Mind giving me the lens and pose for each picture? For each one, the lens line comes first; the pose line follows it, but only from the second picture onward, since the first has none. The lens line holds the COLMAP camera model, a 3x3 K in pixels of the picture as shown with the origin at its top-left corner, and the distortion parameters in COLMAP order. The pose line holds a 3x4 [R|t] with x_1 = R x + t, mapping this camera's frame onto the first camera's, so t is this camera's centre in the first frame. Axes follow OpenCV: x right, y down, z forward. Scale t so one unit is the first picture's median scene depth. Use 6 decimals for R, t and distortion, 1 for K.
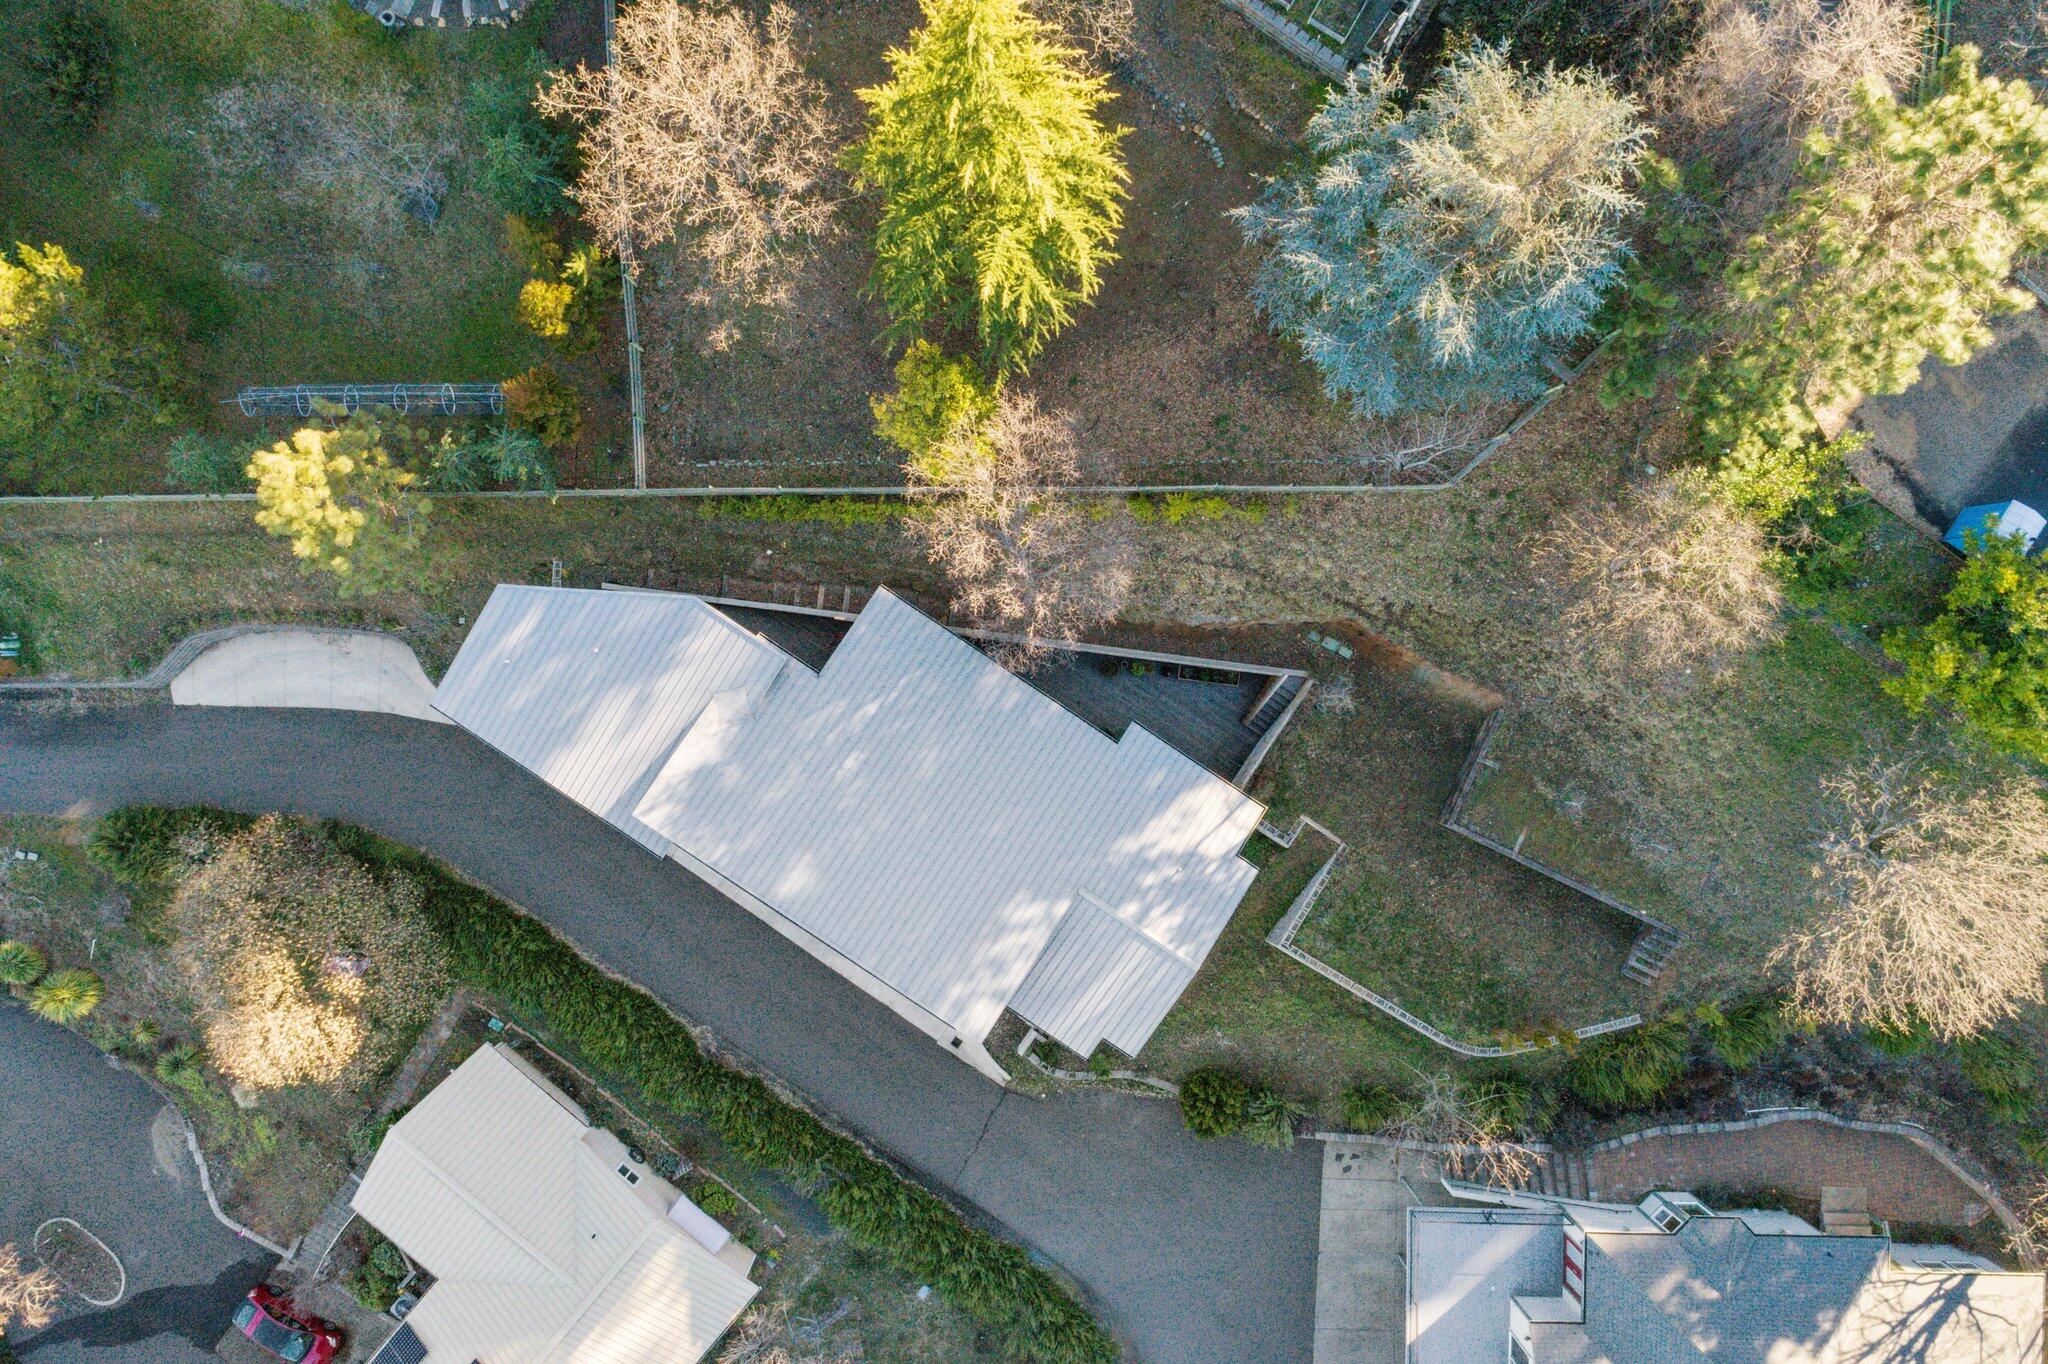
lens RADIAL K [[1379.1, 0, 1024.0], [0, 1379.1, 682.0], [0, 0, 1]] dist [-0.001991, 0.008490]
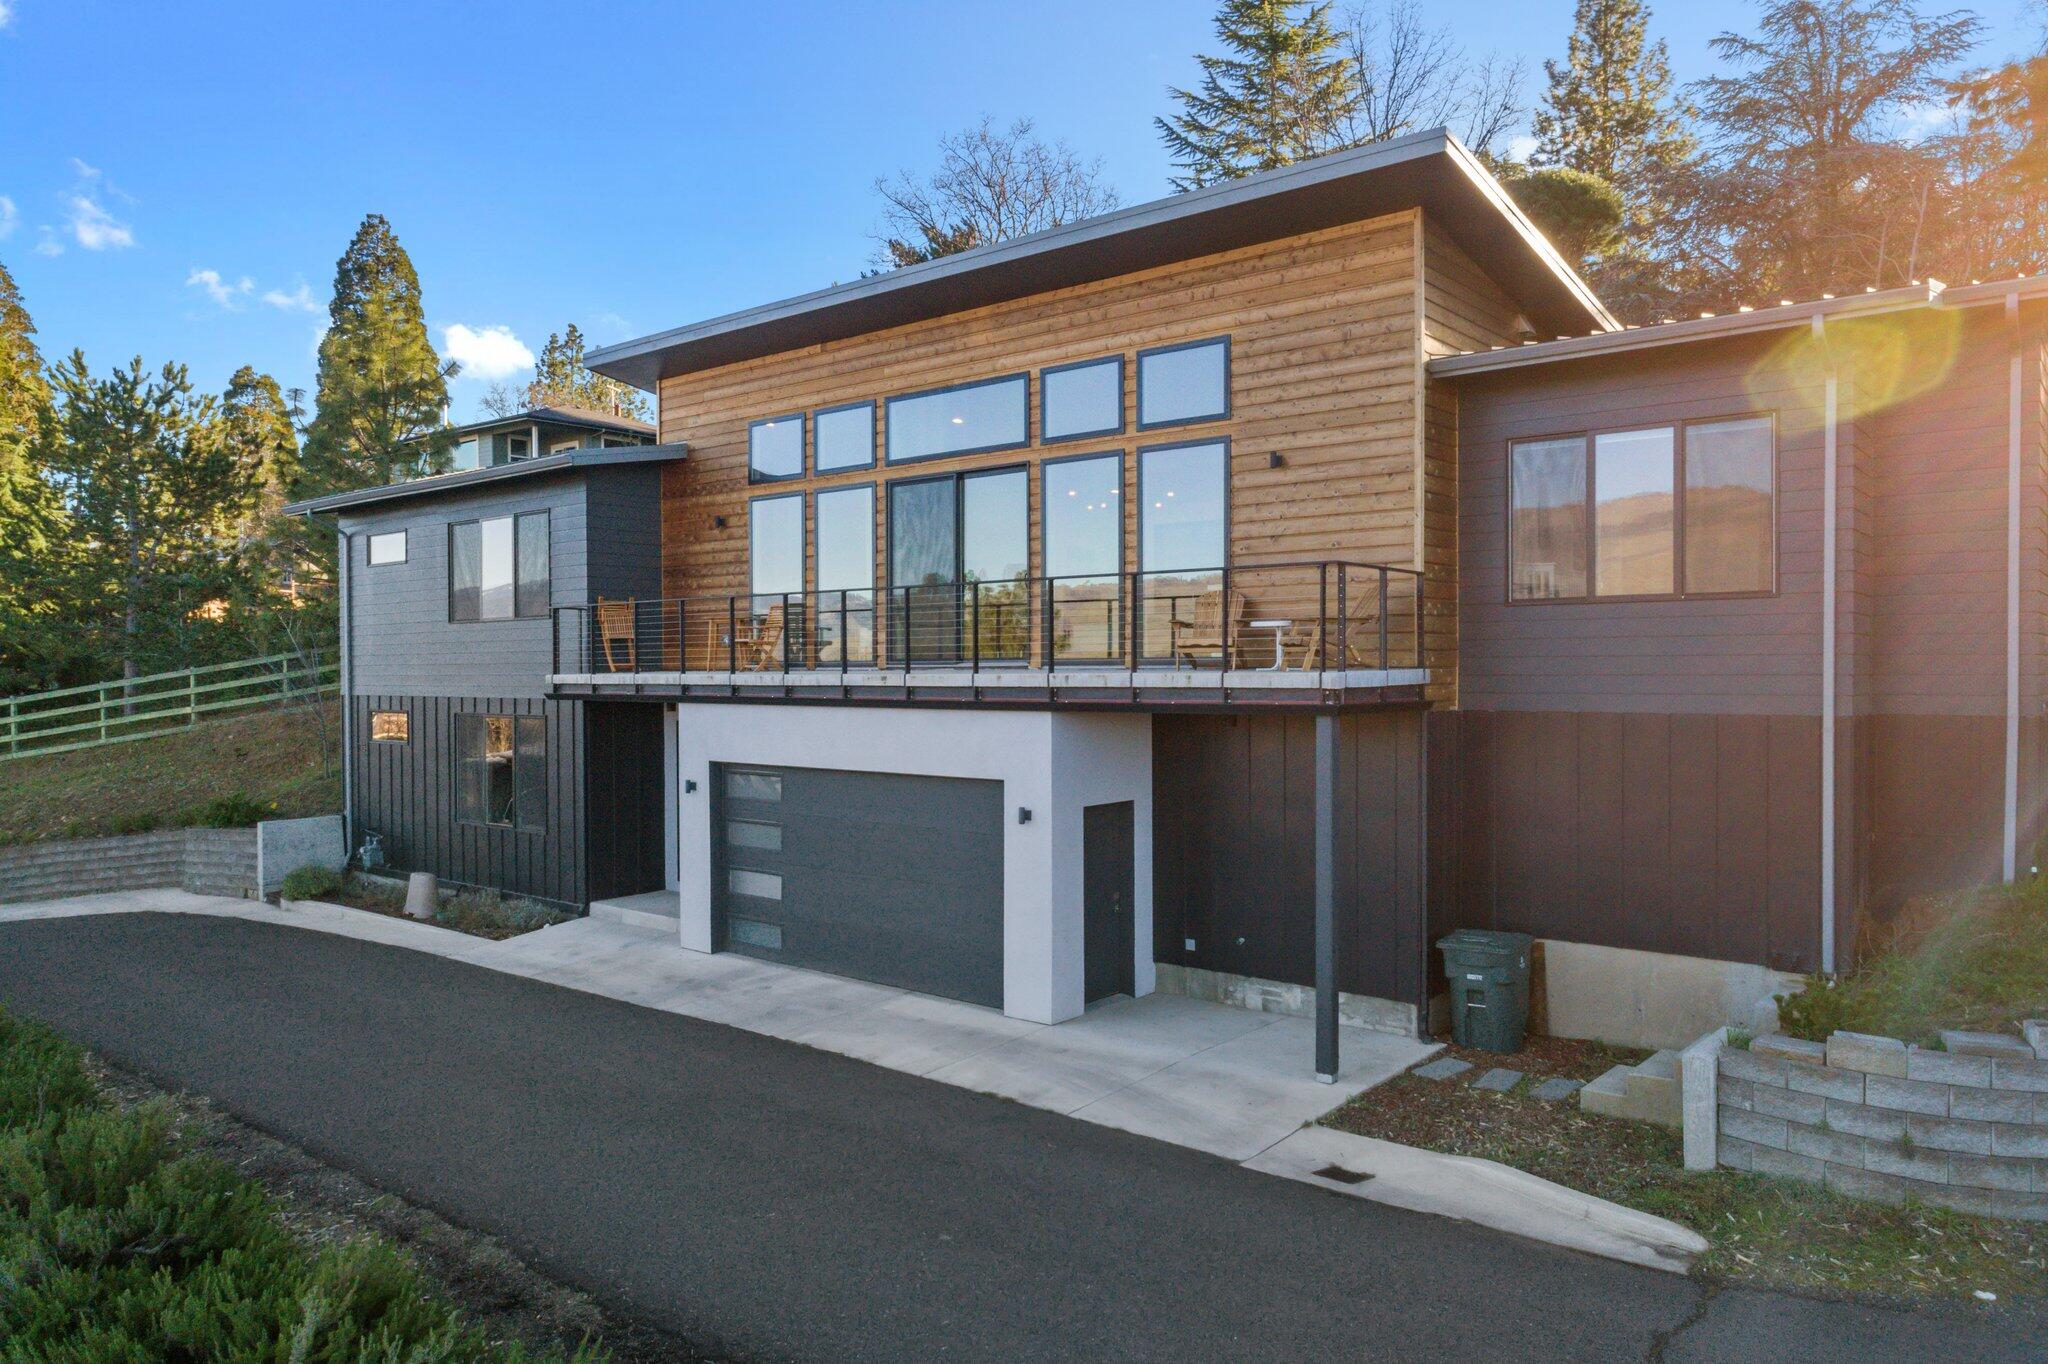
lens RADIAL K [[1379.1, 0, 1024.0], [0, 1379.1, 682.0], [0, 0, 1]] dist [-0.001991, 0.008490]
pose [[0.994074, -0.003760, -0.108639, -0.074483], [-0.108639, 0.000155, -0.994081, 0.474888], [0.003754, 0.999993, -0.000254, 0.966905]]
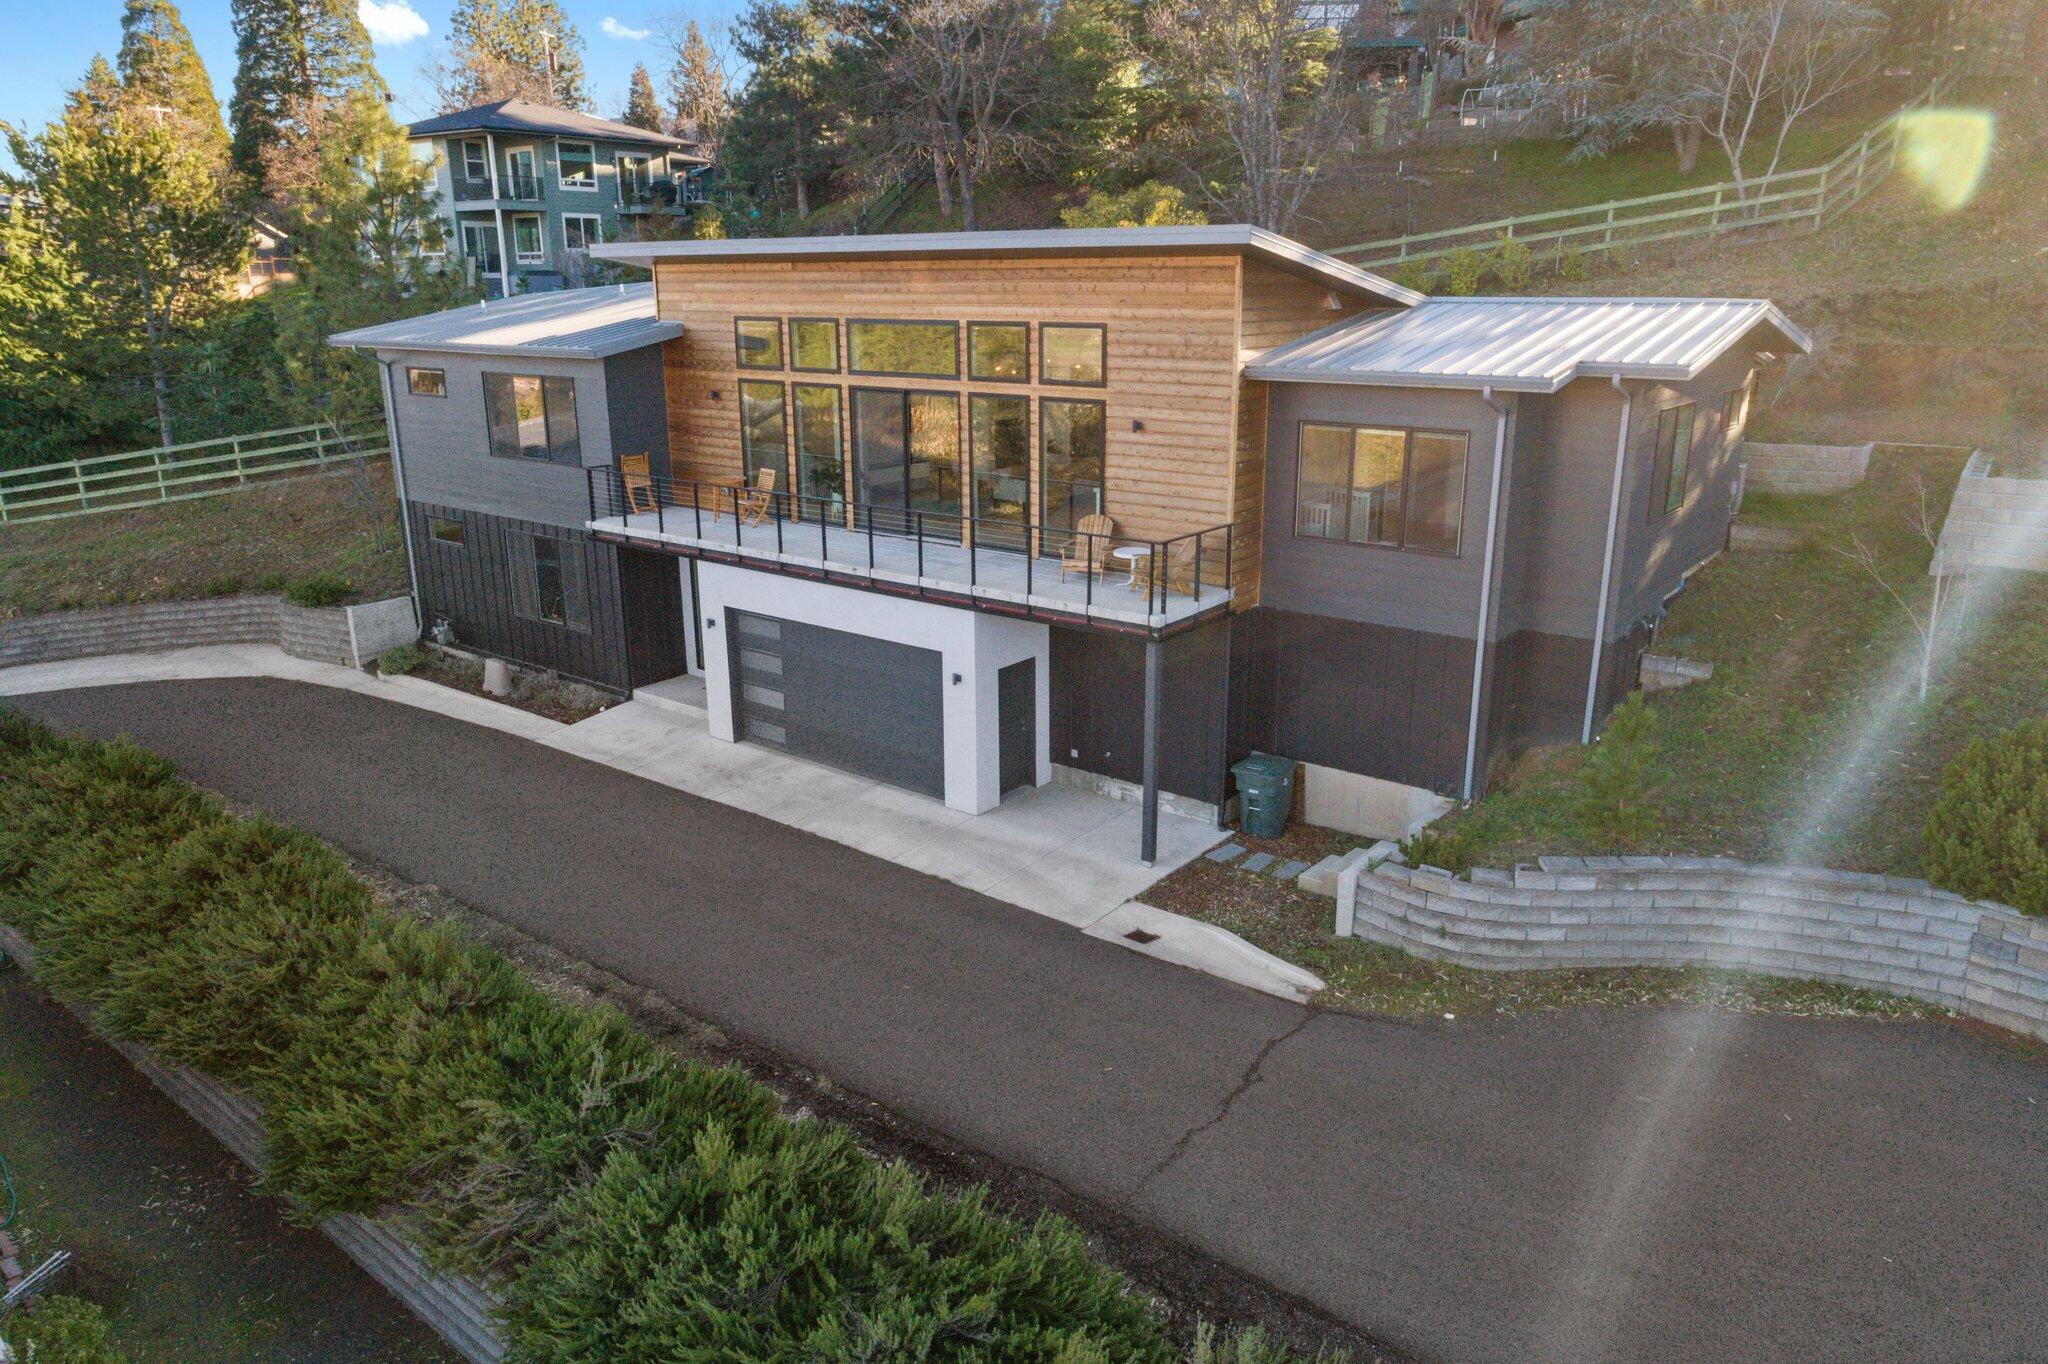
lens RADIAL K [[1379.1, 0, 1024.0], [0, 1379.1, 682.0], [0, 0, 1]] dist [-0.001991, 0.008490]
pose [[0.996761, 0.016906, -0.078618, -0.053856], [-0.080251, 0.271570, -0.959067, 0.580779], [0.005137, 0.962270, 0.272047, 0.886376]]
